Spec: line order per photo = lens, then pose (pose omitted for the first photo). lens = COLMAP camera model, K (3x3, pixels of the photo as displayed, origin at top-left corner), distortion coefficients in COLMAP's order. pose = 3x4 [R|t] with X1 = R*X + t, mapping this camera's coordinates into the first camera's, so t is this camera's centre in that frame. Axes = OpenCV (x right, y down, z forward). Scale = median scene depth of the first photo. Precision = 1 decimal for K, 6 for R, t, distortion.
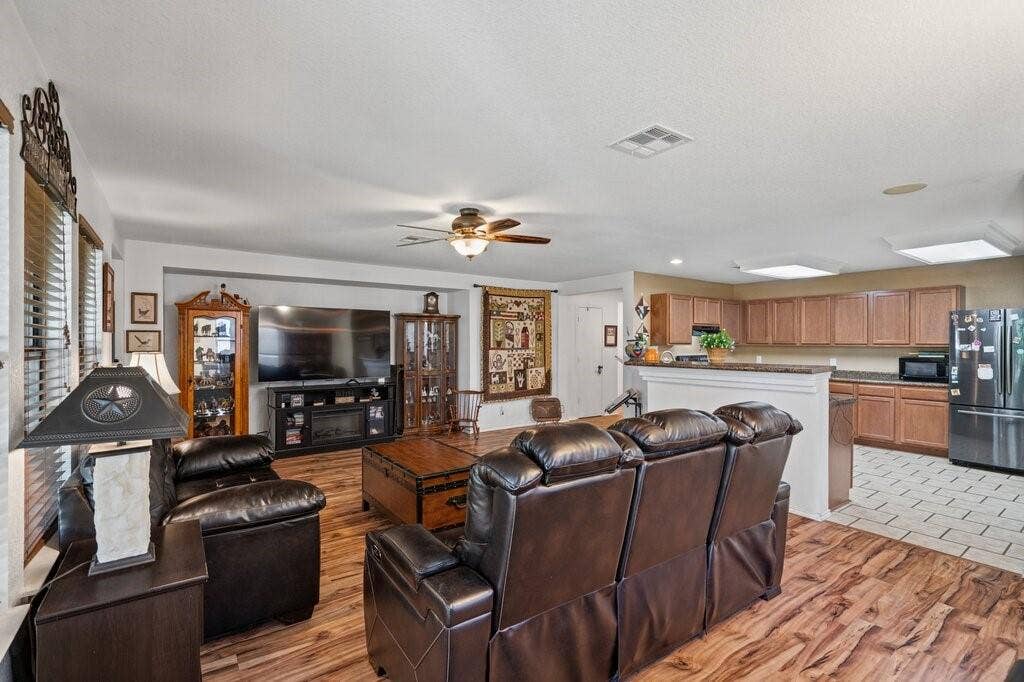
lens RADIAL K [[463.6, 0, 522.8], [0, 463.6, 342.8], [0, 0, 1]] dist [0.005235, -0.002534]
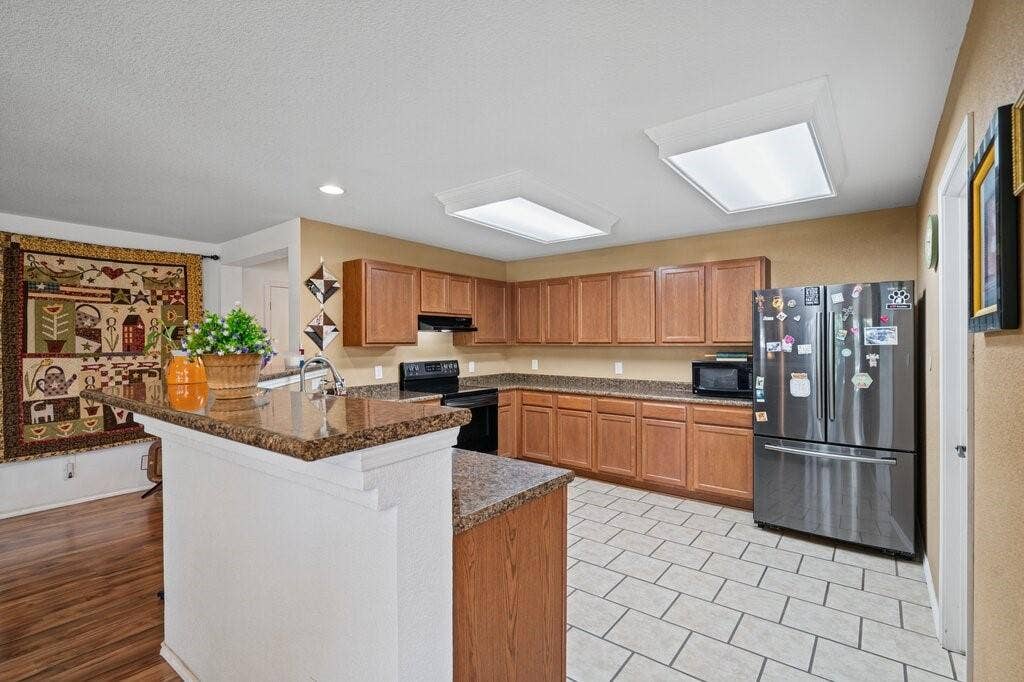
lens RADIAL K [[463.6, 0, 518.7], [0, 463.6, 341.2], [0, 0, 1]] dist [0.005235, -0.002534]
pose [[0.959788, -0.003980, 0.280697, 0.314557], [0.005800, 0.999967, -0.005654, 0.003172], [-0.280666, 0.007054, 0.959780, 0.350089]]
